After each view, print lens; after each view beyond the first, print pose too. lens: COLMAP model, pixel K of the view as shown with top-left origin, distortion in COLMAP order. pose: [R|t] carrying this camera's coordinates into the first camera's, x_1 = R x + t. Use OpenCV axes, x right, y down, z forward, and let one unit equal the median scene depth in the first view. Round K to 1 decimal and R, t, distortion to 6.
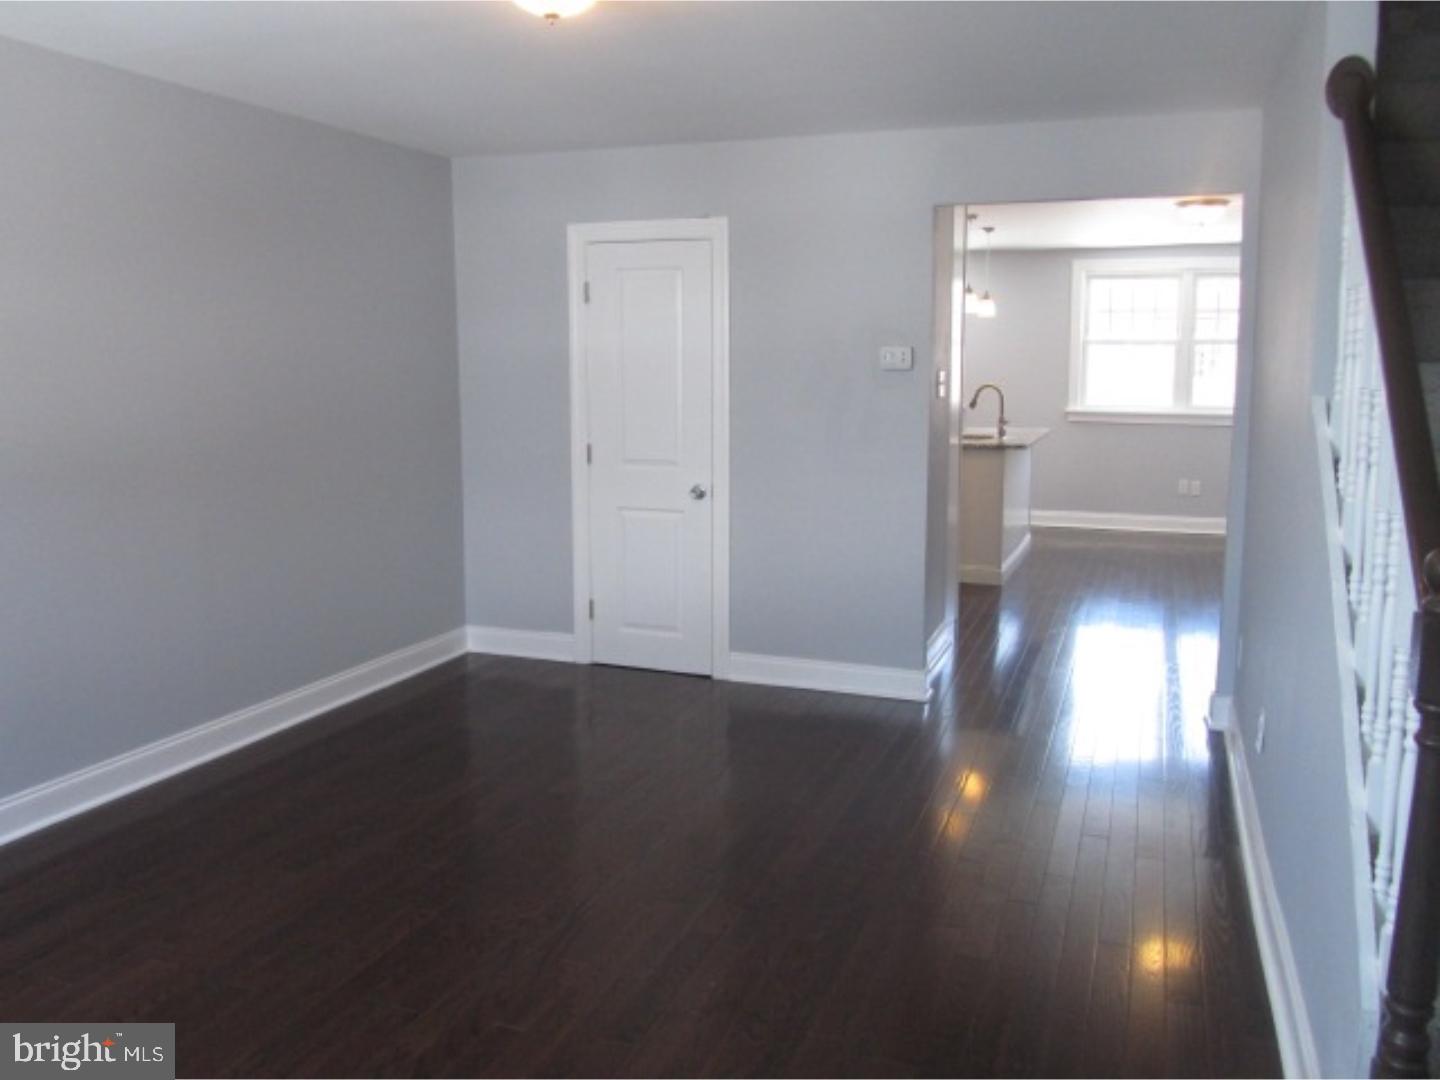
lens RADIAL K [[1209.2, 0, 724.3], [0, 1209.2, 527.8], [0, 0, 1]] dist [-0.024050, 0.021538]
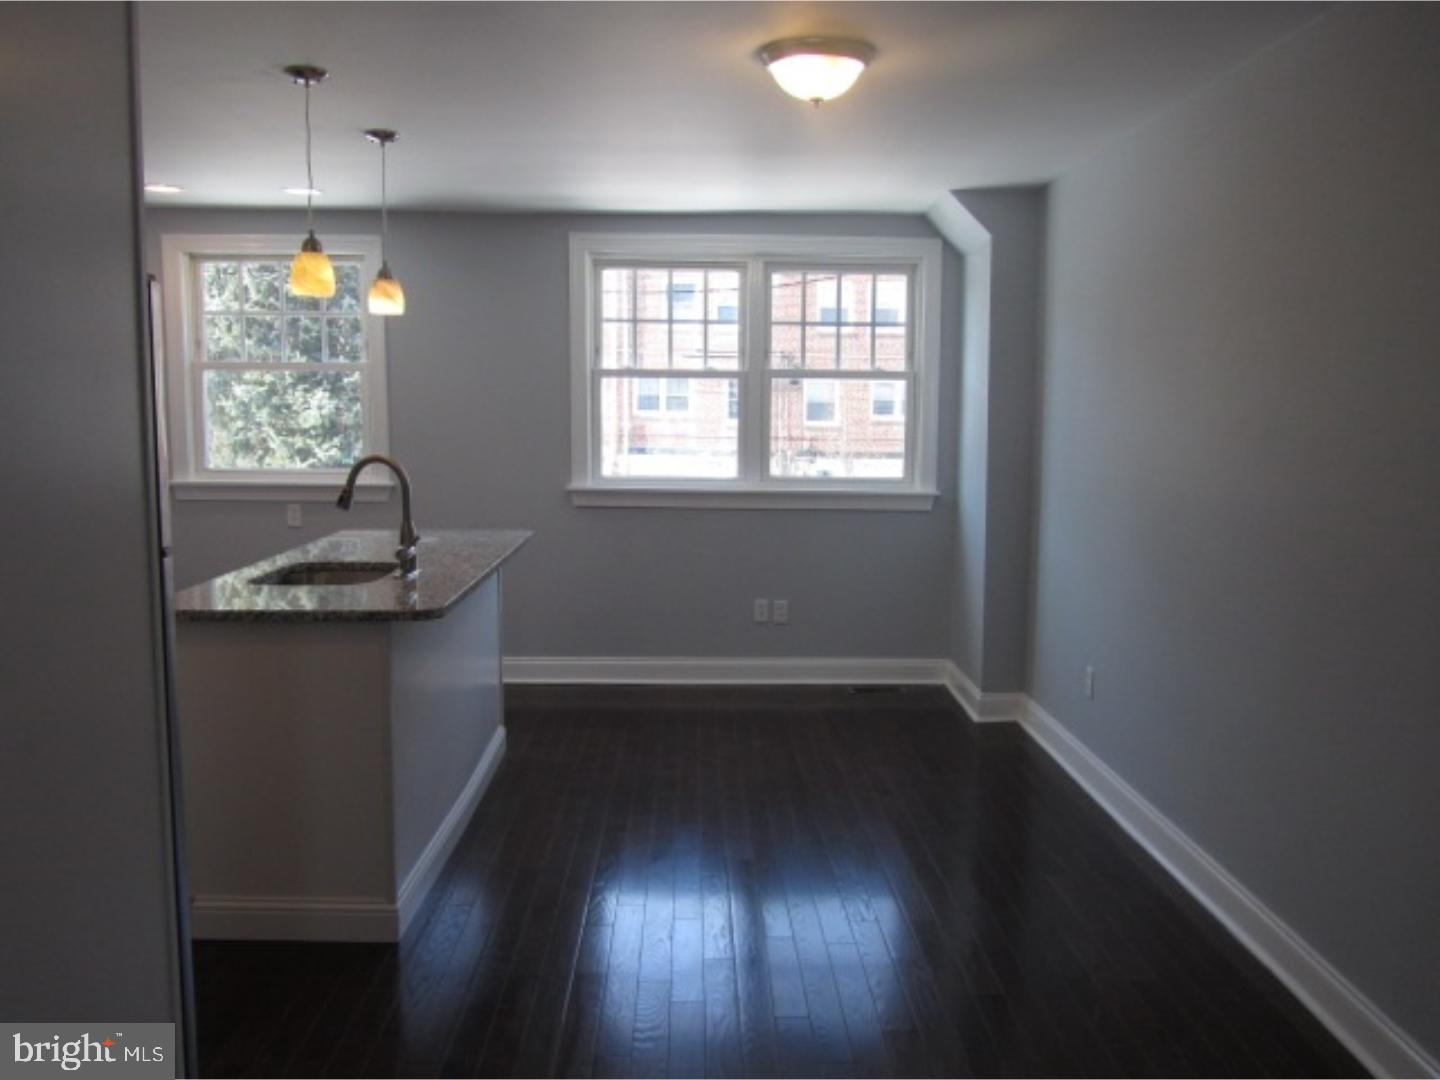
lens RADIAL K [[1209.2, 0, 736.8], [0, 1209.2, 517.2], [0, 0, 1]] dist [-0.024050, 0.021538]
pose [[0.928974, -0.027827, 0.369098, 0.154013], [0.042558, 0.998587, -0.031826, -0.065781], [-0.367691, 0.045273, 0.928845, 0.459806]]
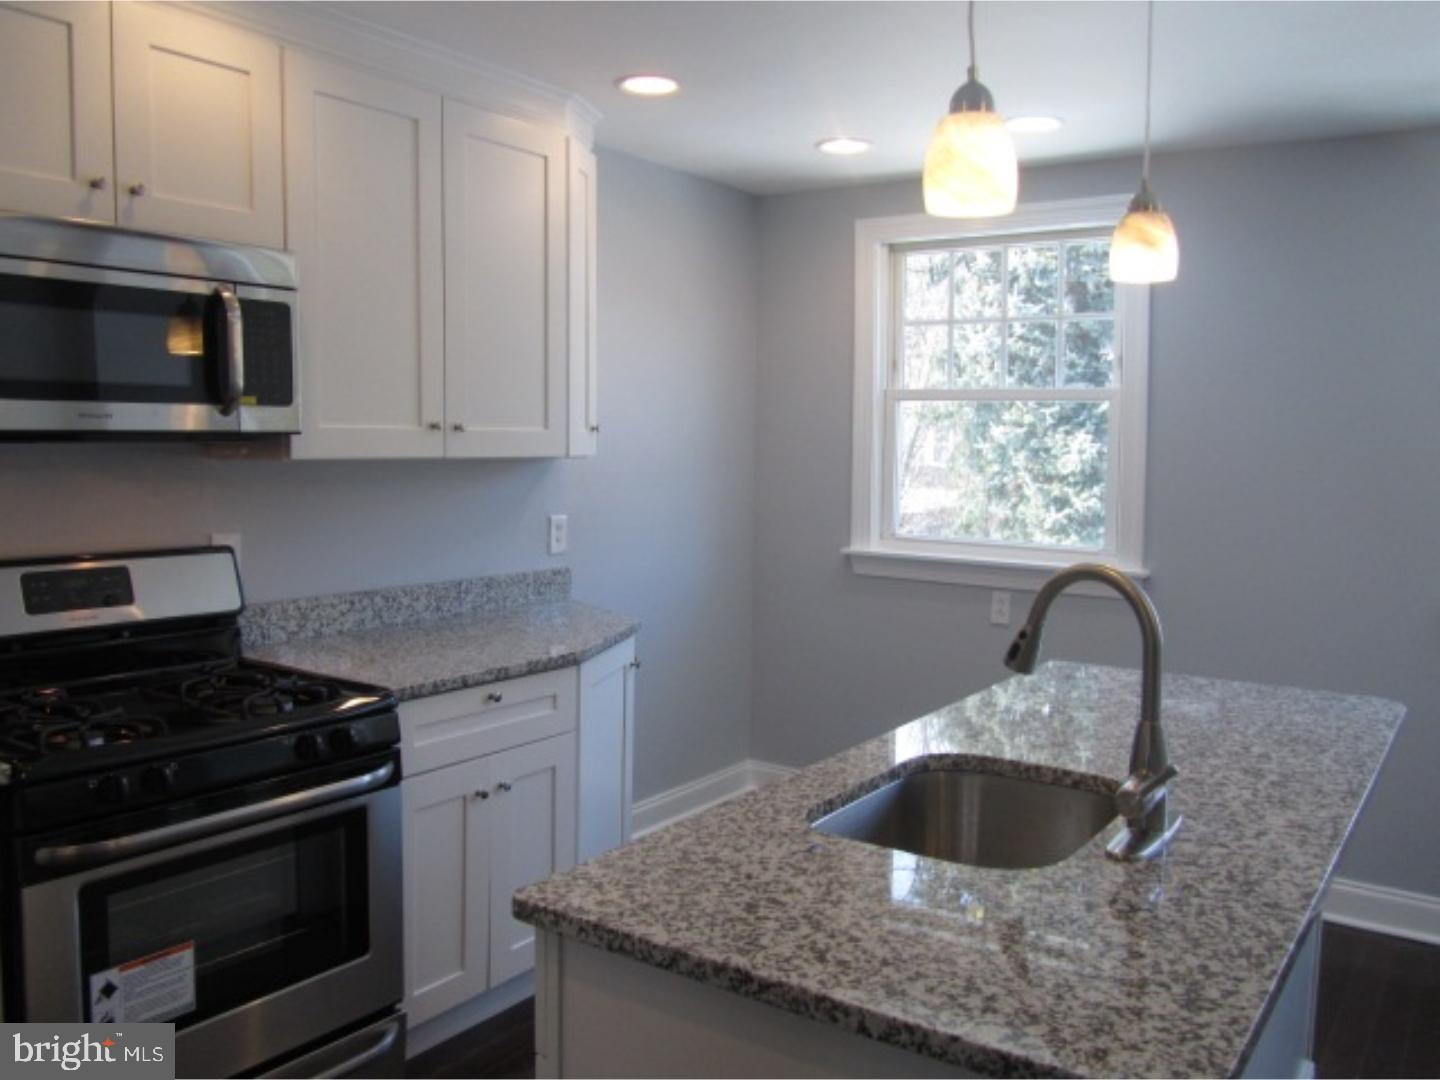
lens RADIAL K [[1209.2, 0, 723.7], [0, 1209.2, 535.5], [0, 0, 1]] dist [-0.024050, 0.021538]
pose [[0.968570, 0.038863, -0.245685, 0.181760], [-0.052580, 0.997388, -0.049518, -0.096412], [0.243119, 0.060880, 0.968084, 0.681168]]
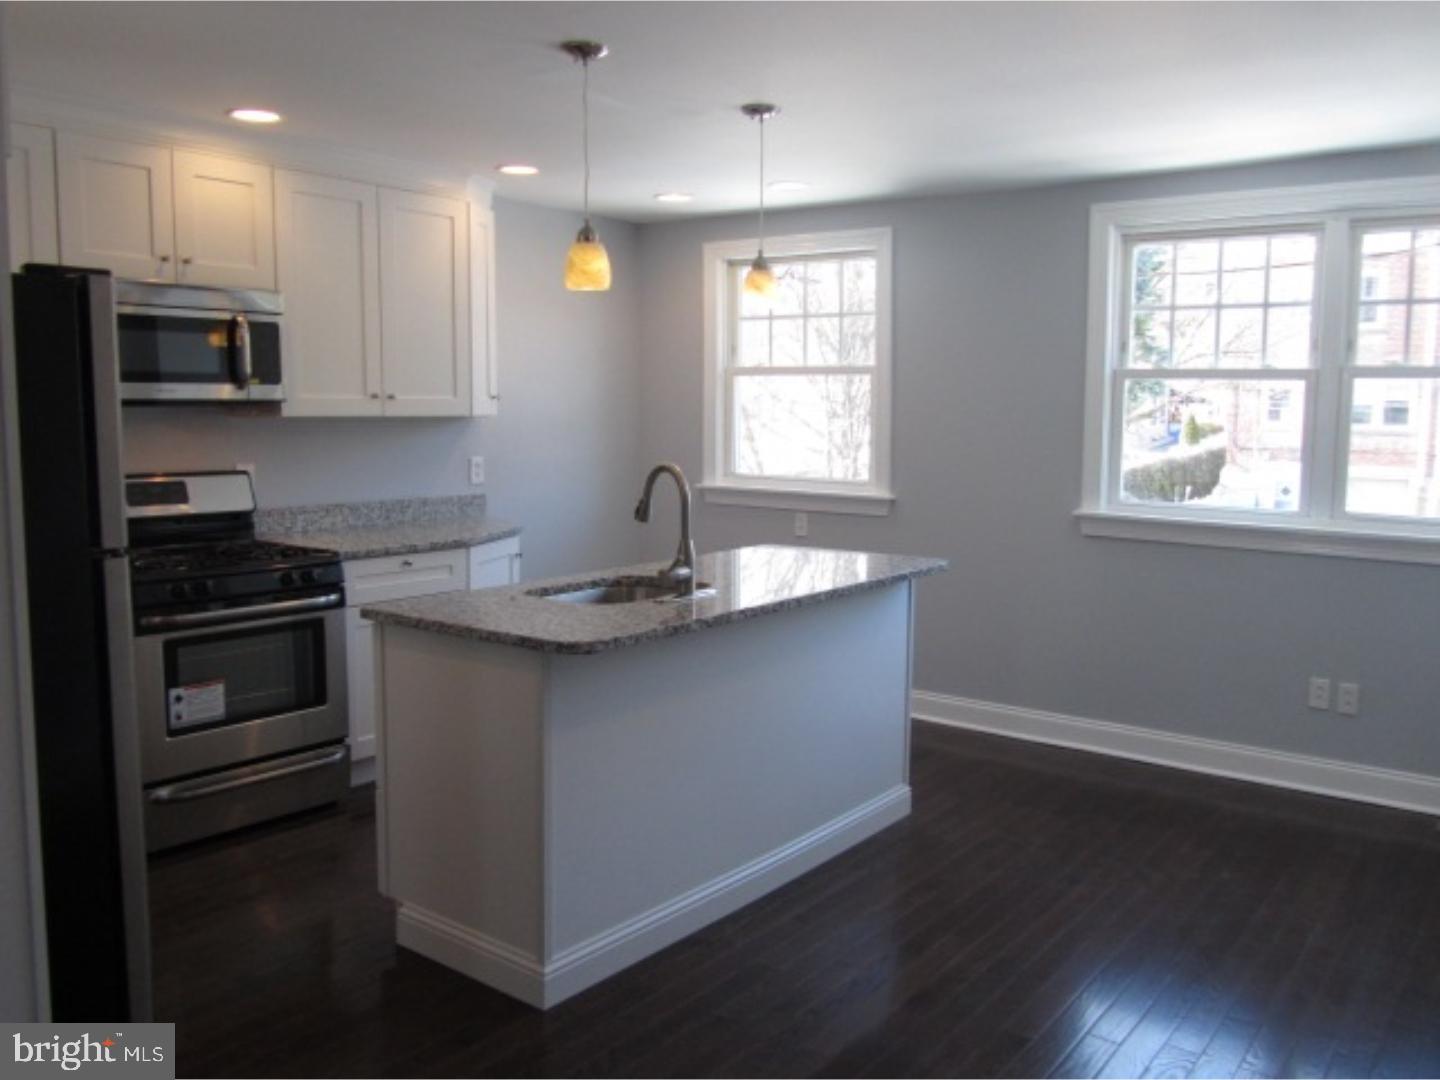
lens RADIAL K [[1209.2, 0, 719.8], [0, 1209.2, 531.9], [0, 0, 1]] dist [-0.024050, 0.021538]
pose [[0.958408, 0.041939, -0.282304, 0.307730], [-0.051056, 0.998382, -0.025015, -0.075678], [0.280798, 0.038388, 0.958999, 0.532914]]
